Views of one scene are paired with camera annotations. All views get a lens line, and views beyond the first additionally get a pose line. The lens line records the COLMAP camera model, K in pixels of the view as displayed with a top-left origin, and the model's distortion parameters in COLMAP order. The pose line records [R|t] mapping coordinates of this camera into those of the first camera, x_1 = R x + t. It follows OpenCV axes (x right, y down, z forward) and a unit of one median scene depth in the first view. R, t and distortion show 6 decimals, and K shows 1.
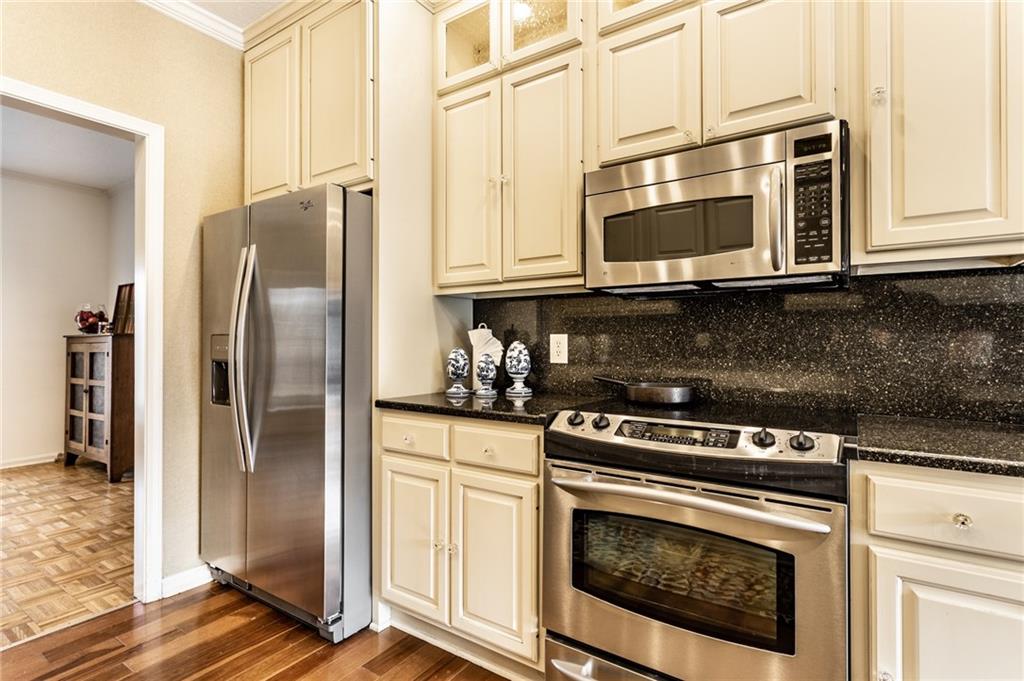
lens RADIAL K [[491.6, 0, 516.5], [0, 491.6, 337.2], [0, 0, 1]] dist [0.005010, 0.002689]
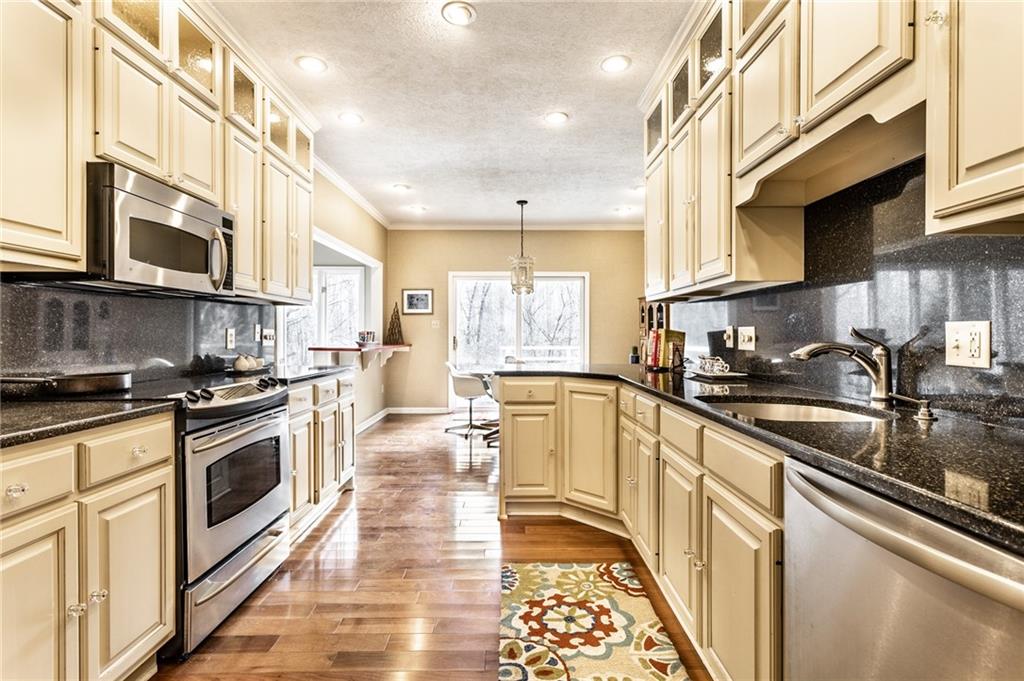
lens RADIAL K [[509.9, 0, 519.7], [0, 509.9, 341.7], [0, 0, 1]] dist [0.001838, 0.000187]
pose [[-0.548695, -0.006598, 0.835996, -1.242499], [-0.010782, 0.999942, 0.000815, 0.015752], [-0.835953, -0.008566, -0.548734, 0.930071]]
